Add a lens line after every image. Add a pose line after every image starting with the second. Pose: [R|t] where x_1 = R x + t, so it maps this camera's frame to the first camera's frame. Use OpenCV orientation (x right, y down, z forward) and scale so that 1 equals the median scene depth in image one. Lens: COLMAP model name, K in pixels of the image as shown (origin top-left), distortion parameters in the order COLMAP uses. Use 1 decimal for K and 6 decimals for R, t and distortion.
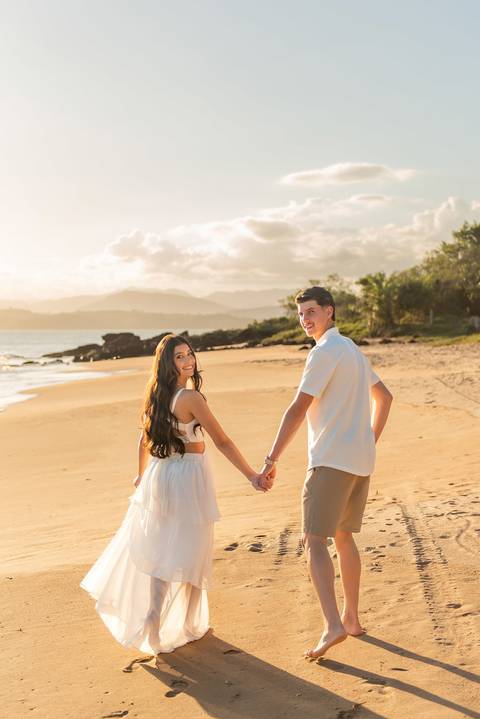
lens RADIAL K [[1247.1, 0, 240.0], [0, 1247.1, 359.5], [0, 0, 1]] dist [0.032649, -0.017579]
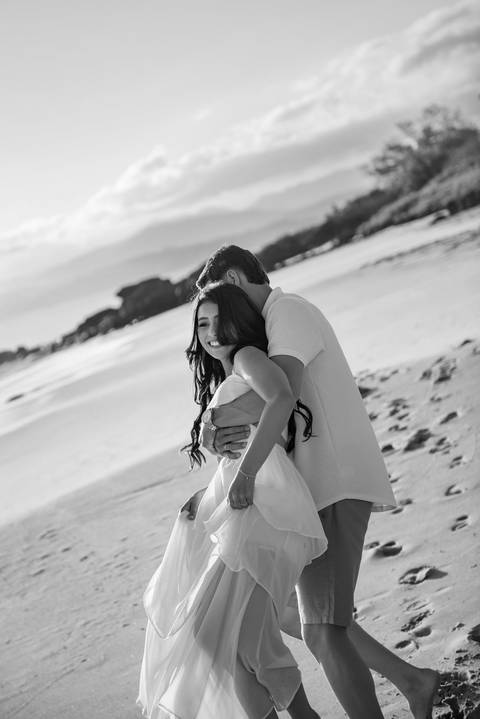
lens RADIAL K [[1247.1, 0, 240.0], [0, 1247.1, 359.5], [0, 0, 1]] dist [0.032649, -0.017579]
pose [[0.961966, -0.265018, -0.066232, -0.013466], [0.268494, 0.961955, 0.050536, -0.000633], [0.050319, -0.066397, 0.996524, 0.380380]]
